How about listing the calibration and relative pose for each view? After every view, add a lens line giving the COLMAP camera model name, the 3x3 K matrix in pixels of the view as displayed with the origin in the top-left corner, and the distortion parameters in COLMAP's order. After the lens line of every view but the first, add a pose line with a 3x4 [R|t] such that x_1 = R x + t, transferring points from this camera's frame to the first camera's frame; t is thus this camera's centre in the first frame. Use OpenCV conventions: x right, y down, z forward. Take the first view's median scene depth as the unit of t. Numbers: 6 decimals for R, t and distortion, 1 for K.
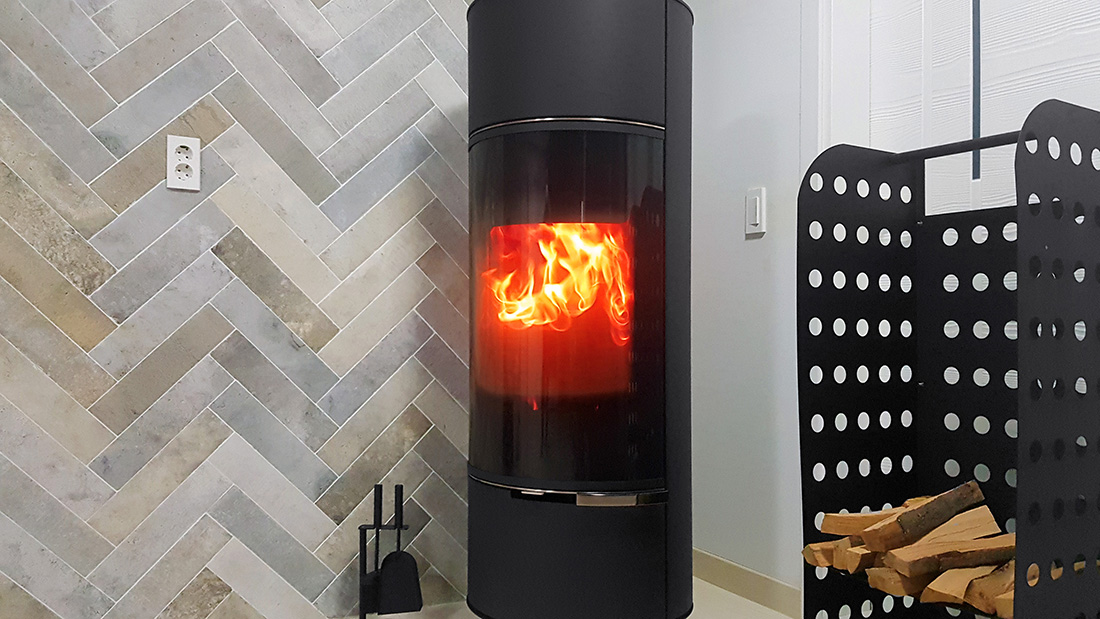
lens RADIAL K [[827.7, 0, 553.9], [0, 827.7, 315.2], [0, 0, 1]] dist [0.000213, -0.007583]
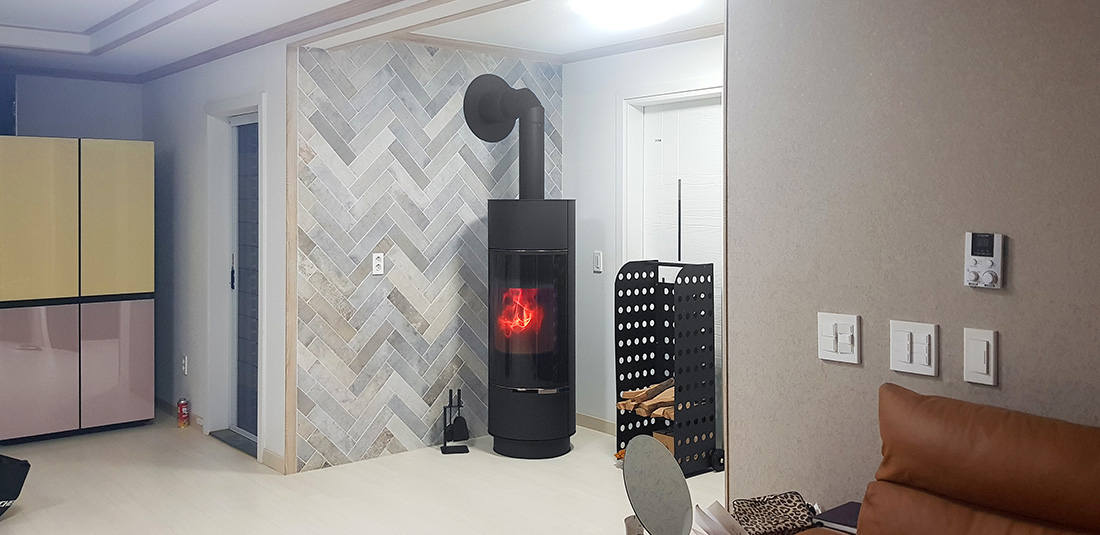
lens RADIAL K [[842.0, 0, 473.7], [0, 842.0, 146.0], [0, 0, 1]] dist [0.001262, -0.031895]
pose [[0.990246, -0.012518, 0.138766, -0.515145], [0.020449, 0.998229, -0.055870, -0.398241], [-0.137821, 0.058162, 0.988748, -1.615701]]
